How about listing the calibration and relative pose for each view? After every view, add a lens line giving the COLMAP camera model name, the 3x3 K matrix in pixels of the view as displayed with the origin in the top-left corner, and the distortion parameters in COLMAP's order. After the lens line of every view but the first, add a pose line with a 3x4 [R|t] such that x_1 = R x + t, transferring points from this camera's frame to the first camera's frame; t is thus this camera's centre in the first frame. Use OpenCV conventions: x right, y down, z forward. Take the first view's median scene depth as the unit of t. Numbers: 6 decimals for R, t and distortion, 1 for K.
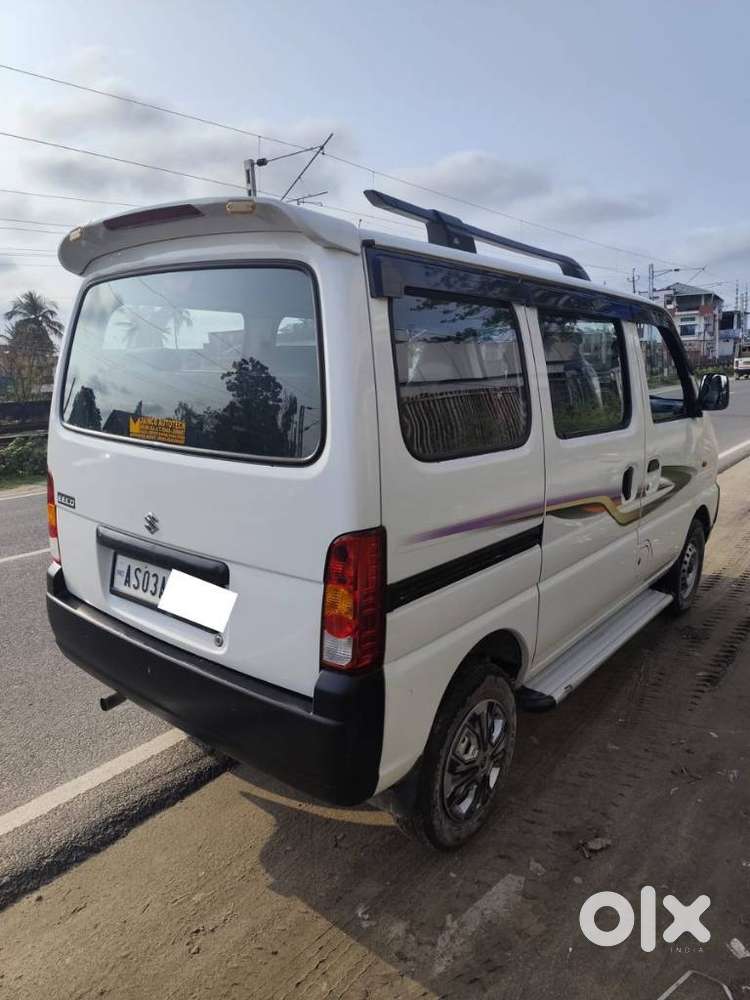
lens RADIAL K [[681.9, 0, 385.1], [0, 681.9, 501.9], [0, 0, 1]] dist [0.037669, -0.036906]
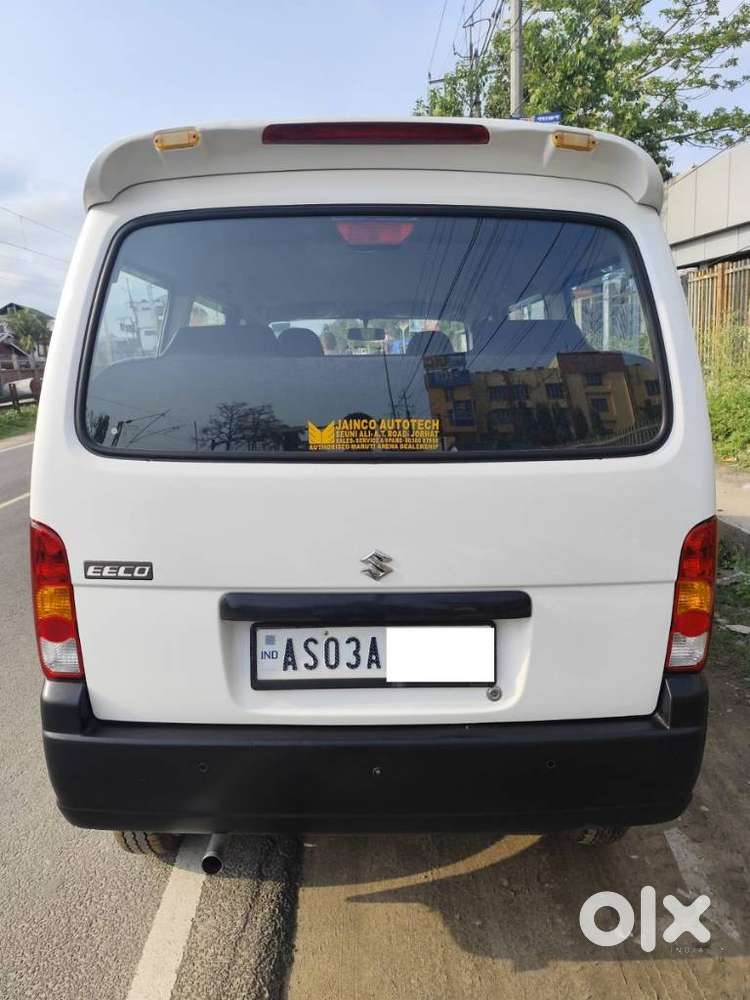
lens RADIAL K [[681.9, 0, 371.5], [0, 681.9, 504.5], [0, 0, 1]] dist [0.037669, -0.036906]
pose [[0.774832, -0.138858, 0.616729, -0.719536], [0.145901, 0.988520, 0.039264, -0.056526], [-0.615100, 0.059558, 0.786196, 0.404413]]
